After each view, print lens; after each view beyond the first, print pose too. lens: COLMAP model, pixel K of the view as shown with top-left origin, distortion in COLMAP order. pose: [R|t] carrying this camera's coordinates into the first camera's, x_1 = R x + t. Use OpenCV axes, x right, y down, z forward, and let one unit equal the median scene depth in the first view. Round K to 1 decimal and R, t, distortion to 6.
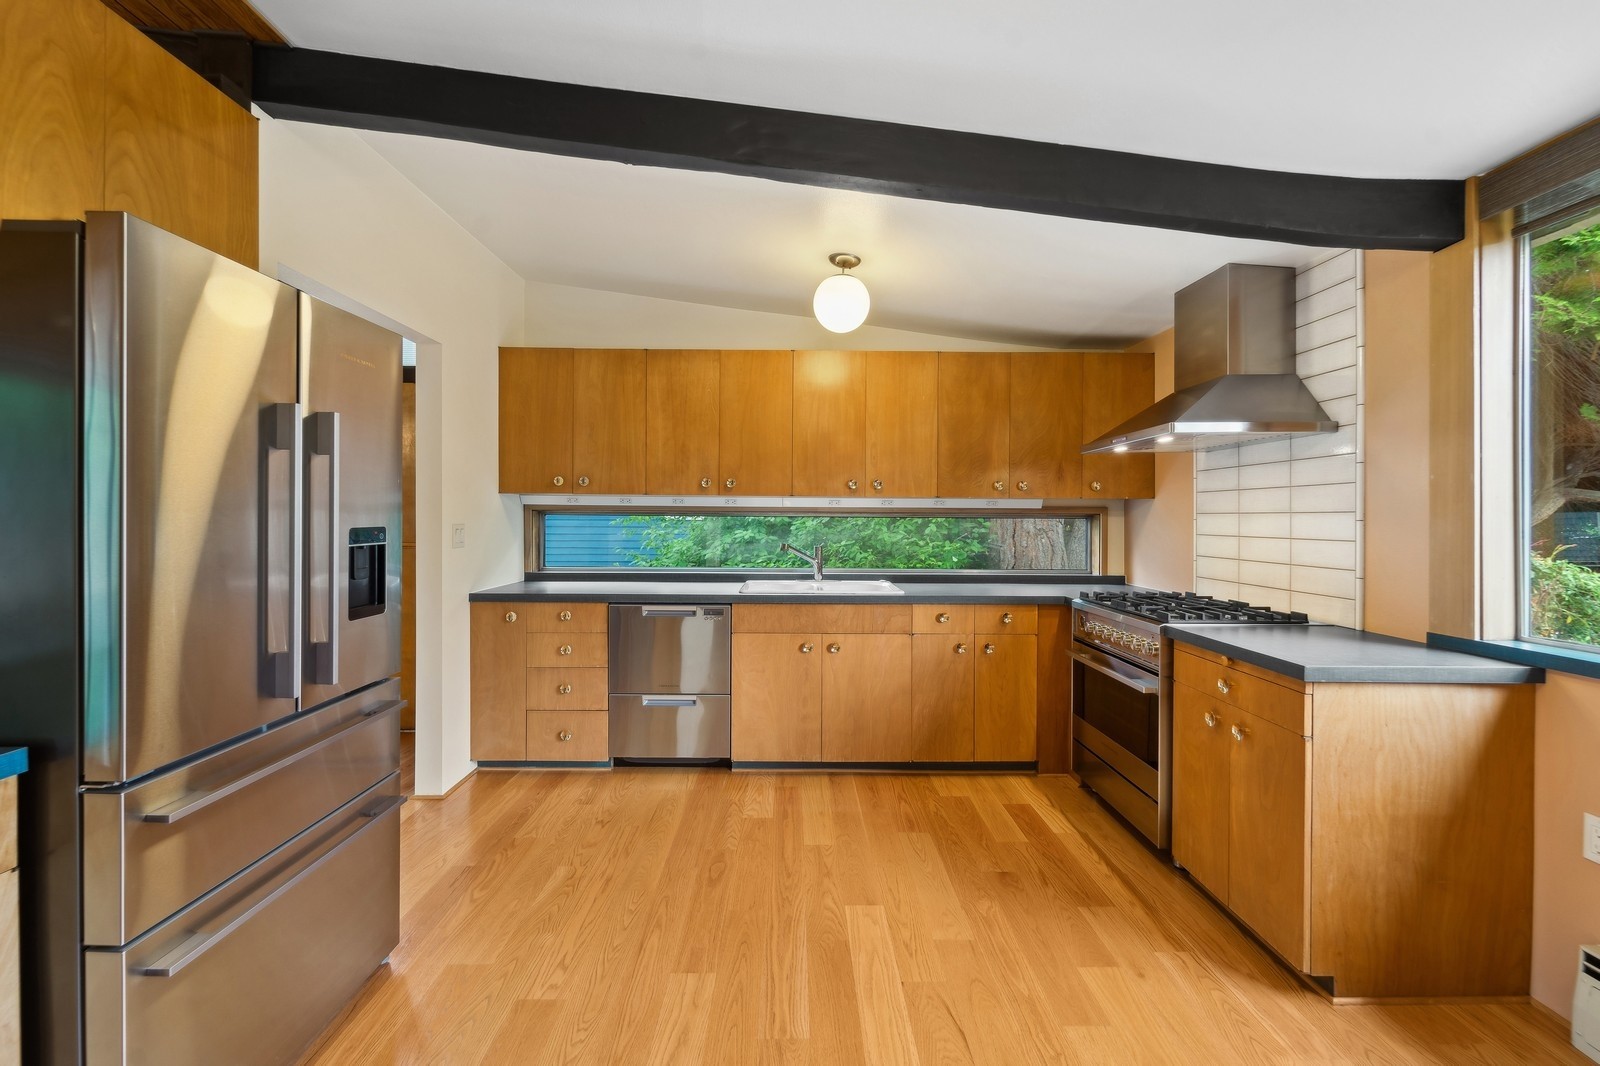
lens RADIAL K [[664.0, 0, 801.3], [0, 664.0, 522.0], [0, 0, 1]] dist [-0.000379, 0.000107]
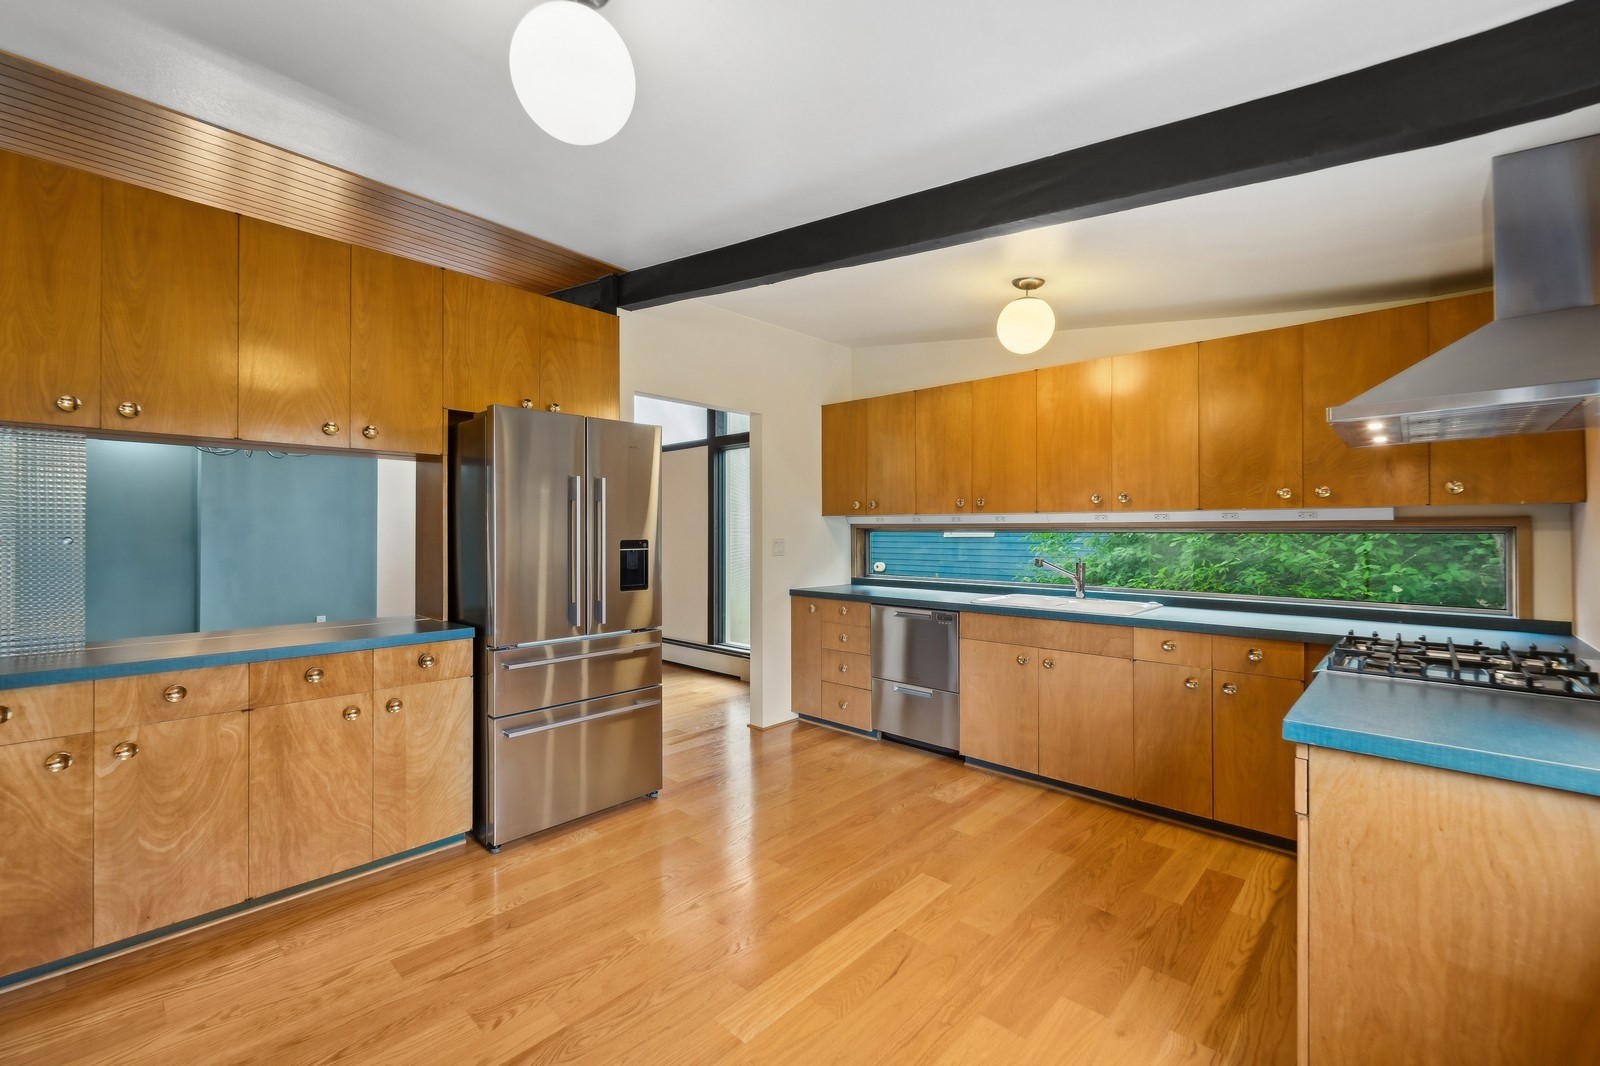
lens RADIAL K [[660.7, 0, 800.0], [0, 660.7, 533.0], [0, 0, 1]] dist [0.002164, -0.000069]
pose [[0.724527, -0.003679, -0.689237, 0.463150], [-0.002447, 0.999966, -0.007910, 0.001597], [0.689242, 0.007418, 0.724493, 0.017565]]
